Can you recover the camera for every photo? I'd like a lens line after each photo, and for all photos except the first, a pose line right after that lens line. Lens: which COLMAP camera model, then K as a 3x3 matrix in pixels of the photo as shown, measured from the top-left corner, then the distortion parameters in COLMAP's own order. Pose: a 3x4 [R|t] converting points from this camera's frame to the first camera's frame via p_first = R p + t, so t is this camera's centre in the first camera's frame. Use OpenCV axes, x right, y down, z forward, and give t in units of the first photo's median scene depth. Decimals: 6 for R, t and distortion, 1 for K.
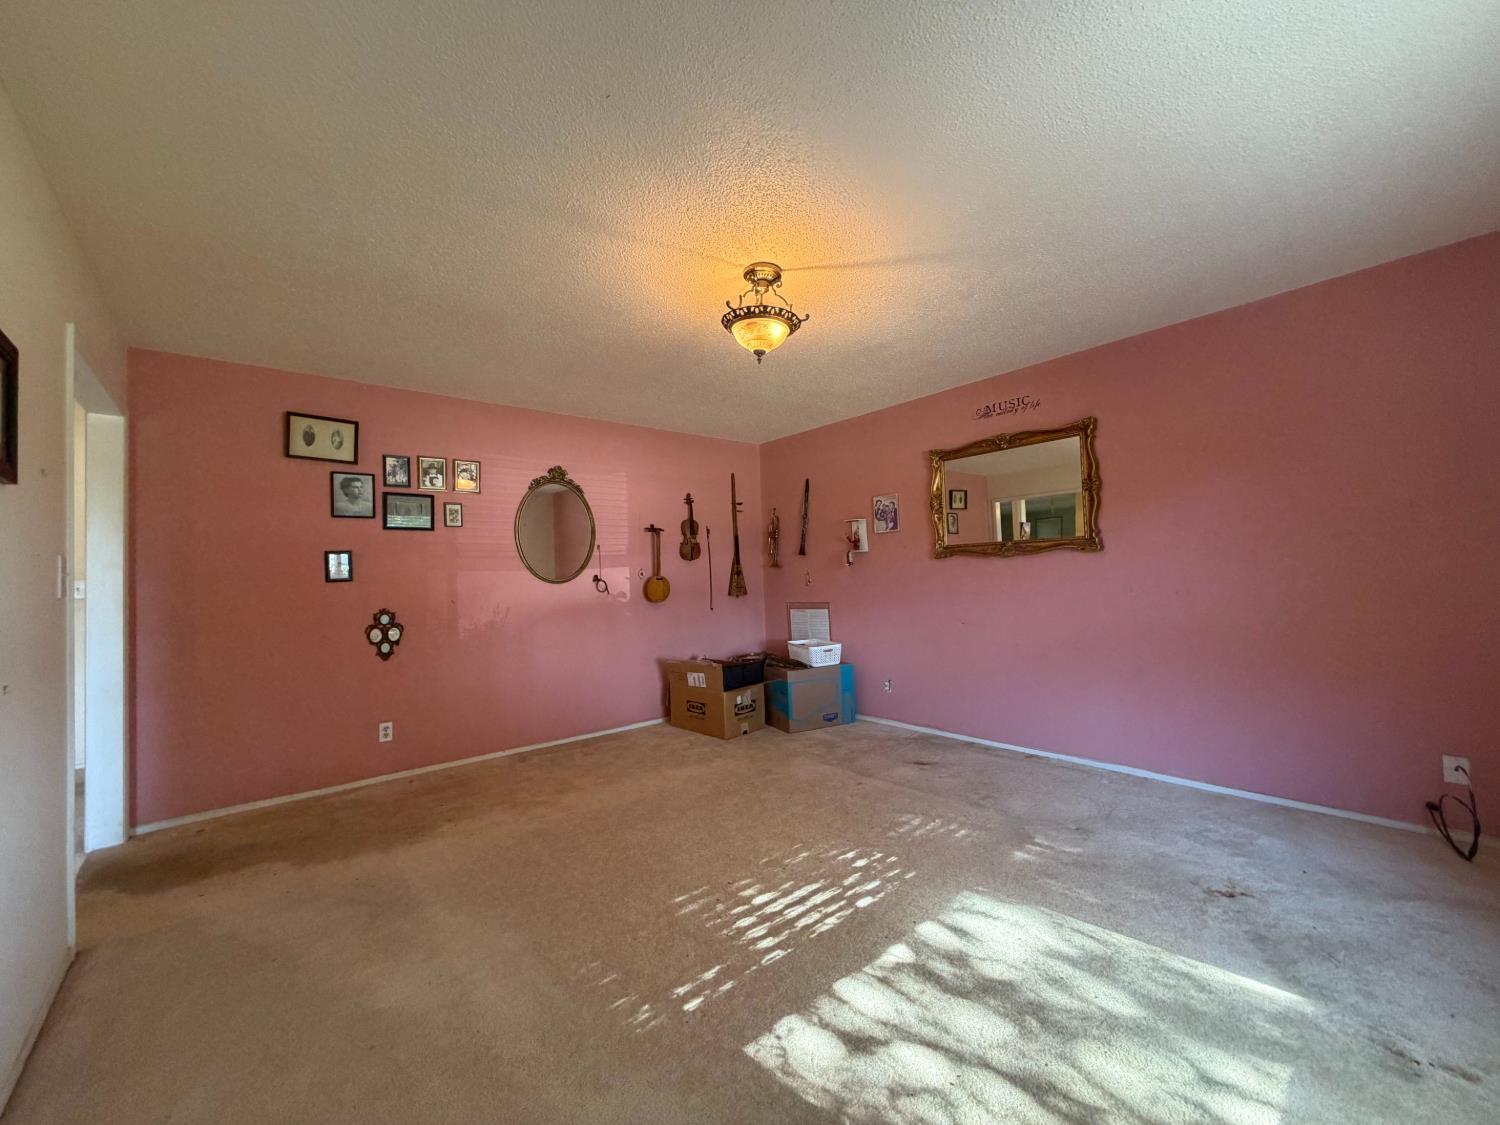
lens RADIAL K [[600.4, 0, 753.9], [0, 600.4, 560.5], [0, 0, 1]] dist [-0.000662, -0.000218]
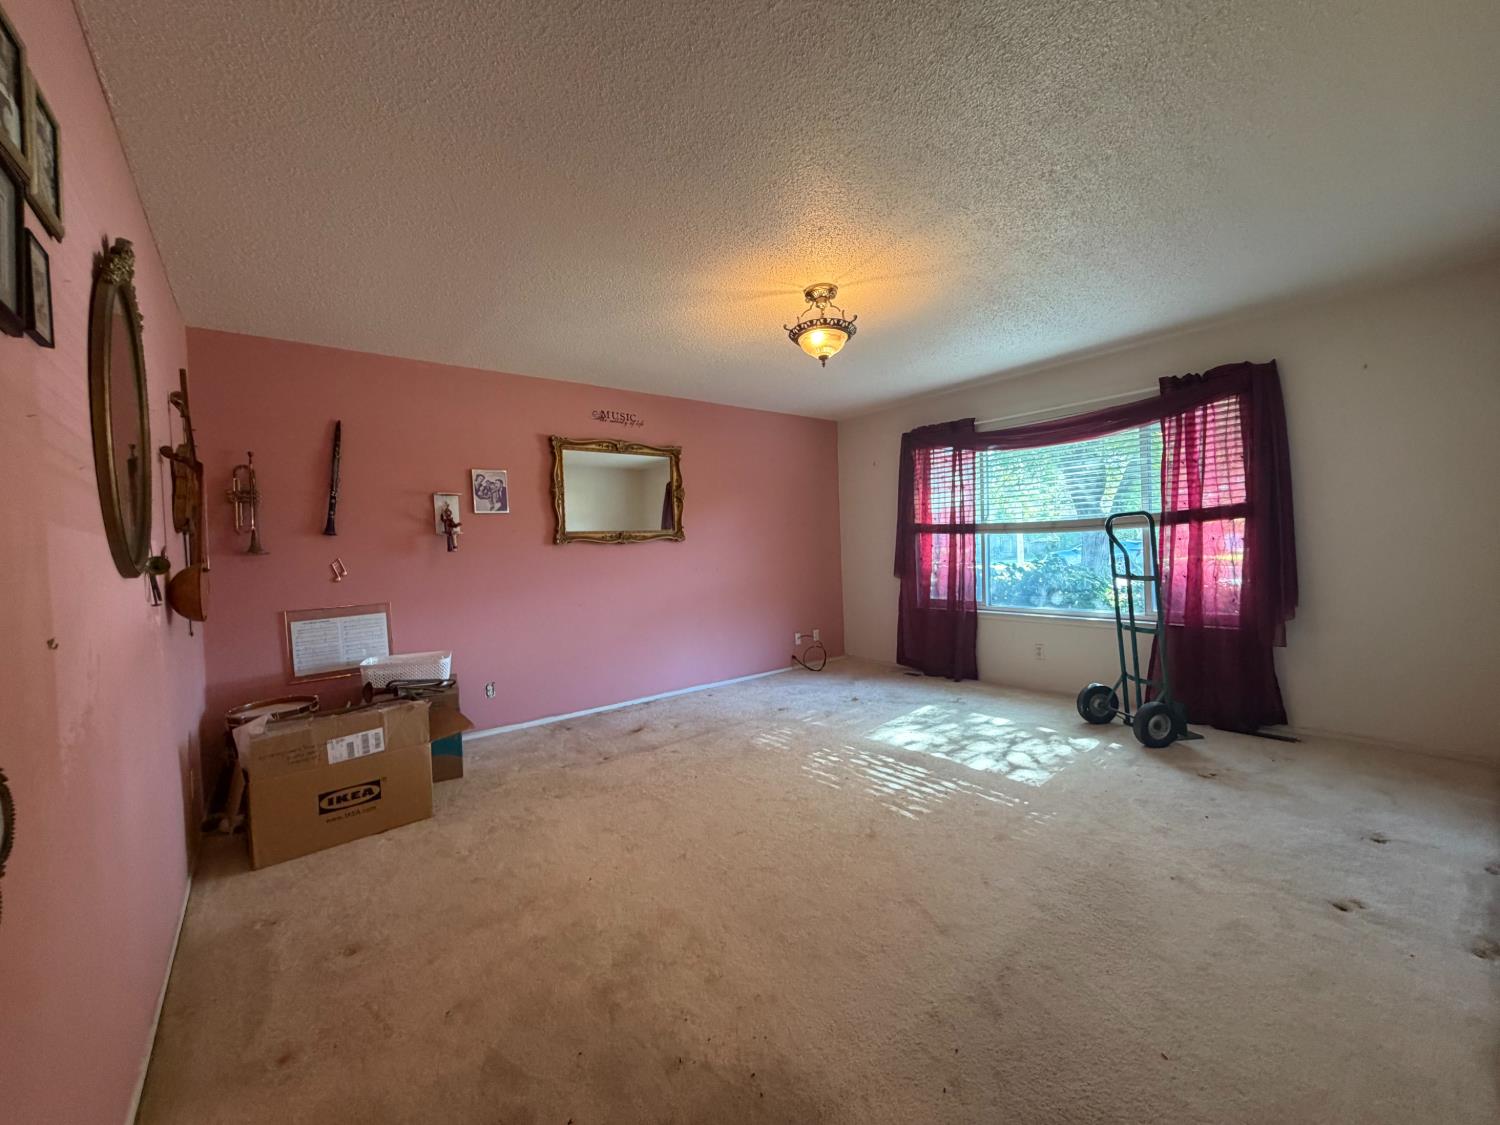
lens RADIAL K [[600.4, 0, 738.7], [0, 600.4, 554.6], [0, 0, 1]] dist [-0.000662, -0.000218]
pose [[0.039389, 0.017662, 0.999068, -0.807462], [0.008744, 0.999799, -0.018020, 0.041255], [-0.999186, 0.009446, 0.039227, 0.773172]]
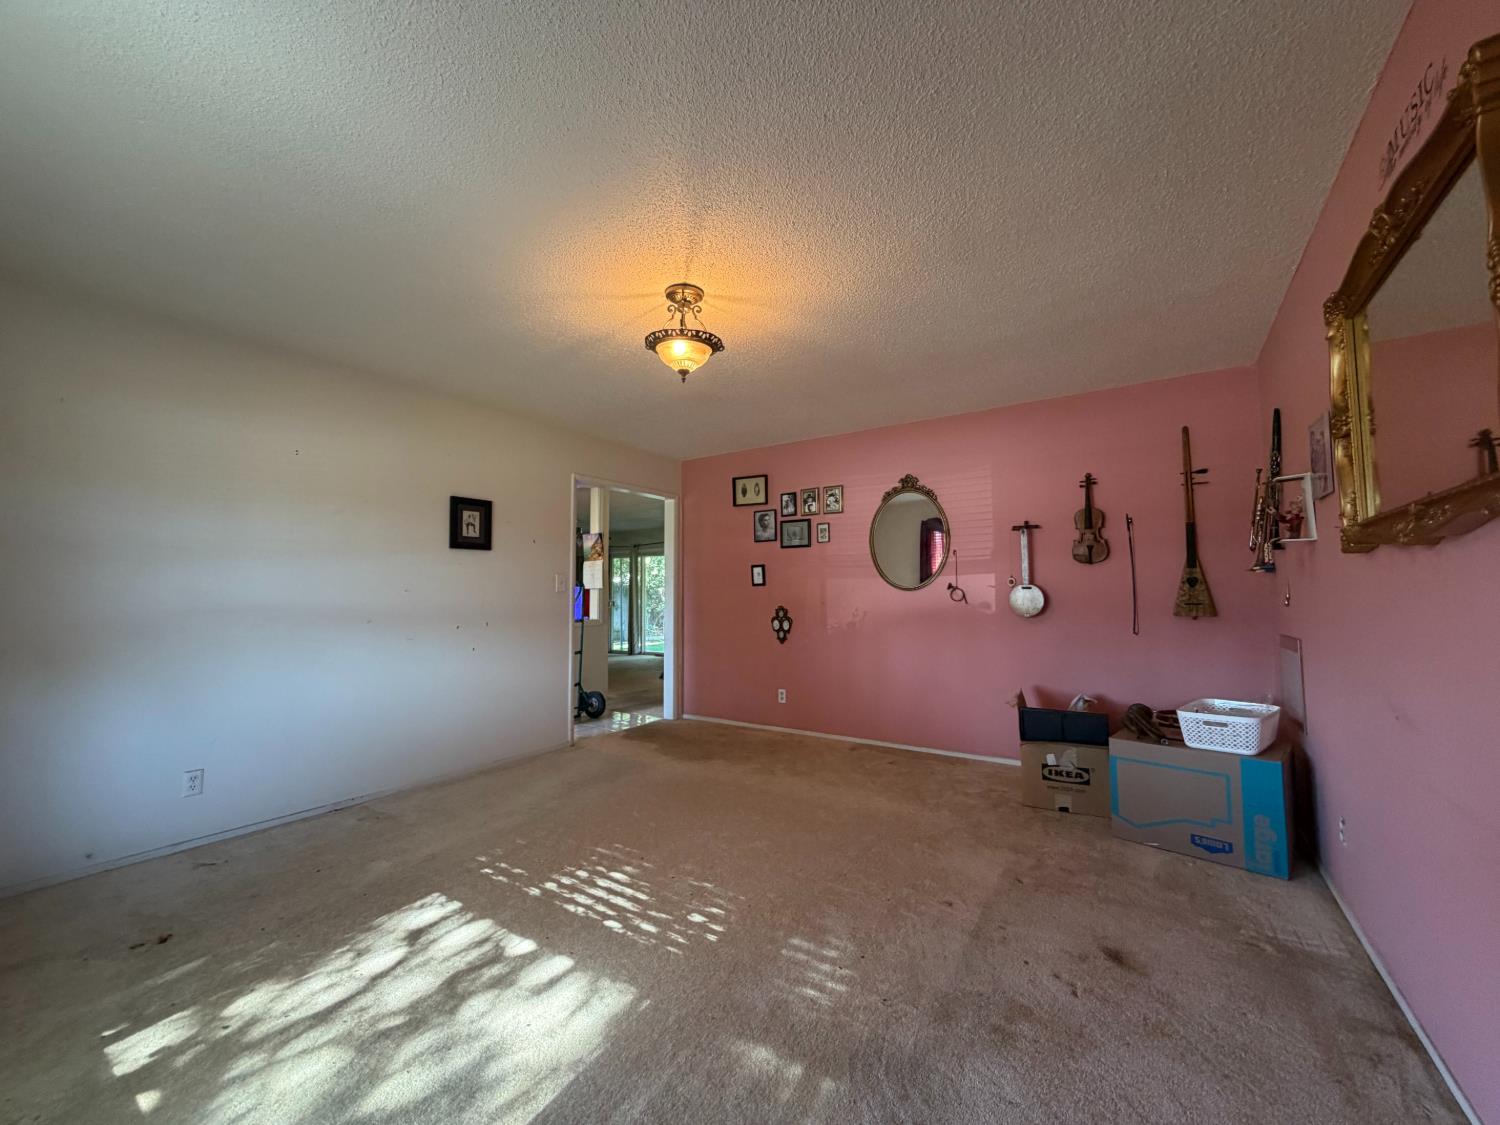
lens RADIAL K [[600.4, 0, 744.7], [0, 600.4, 565.8], [0, 0, 1]] dist [-0.000662, -0.000218]
pose [[0.263817, -0.016802, -0.964426, 0.700281], [0.021703, 0.999699, -0.011480, 0.002258], [0.964329, -0.017903, 0.264102, 0.565999]]
